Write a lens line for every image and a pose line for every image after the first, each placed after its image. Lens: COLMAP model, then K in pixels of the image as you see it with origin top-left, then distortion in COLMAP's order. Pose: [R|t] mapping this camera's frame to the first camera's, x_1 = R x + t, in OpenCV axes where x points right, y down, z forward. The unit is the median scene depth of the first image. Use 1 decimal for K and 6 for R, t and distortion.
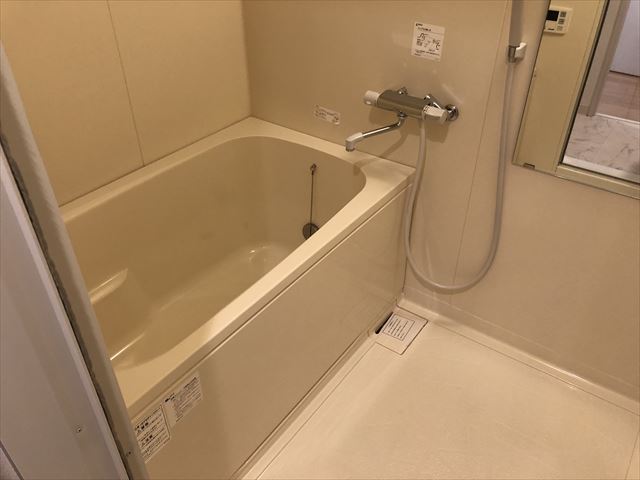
lens RADIAL K [[525.9, 0, 323.4], [0, 525.9, 240.9], [0, 0, 1]] dist [0.019004, -0.002766]
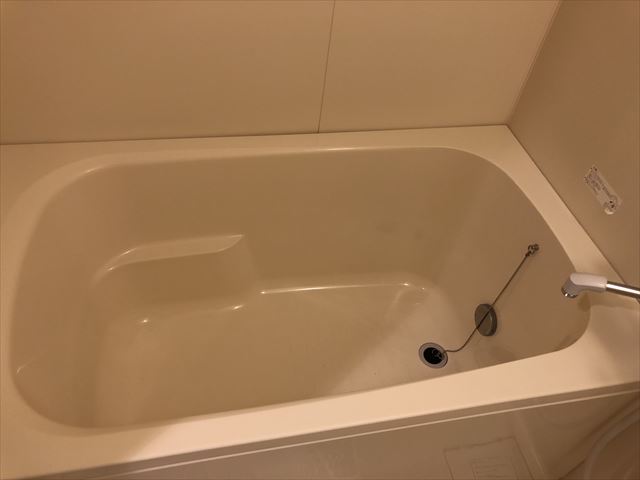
lens RADIAL K [[525.9, 0, 316.0], [0, 525.9, 236.8], [0, 0, 1]] dist [0.019004, -0.002766]
pose [[0.734414, 0.540178, -0.410907, 0.042982], [-0.473857, 0.841540, 0.259363, -0.194819], [0.485897, 0.004231, 0.874006, 0.319097]]
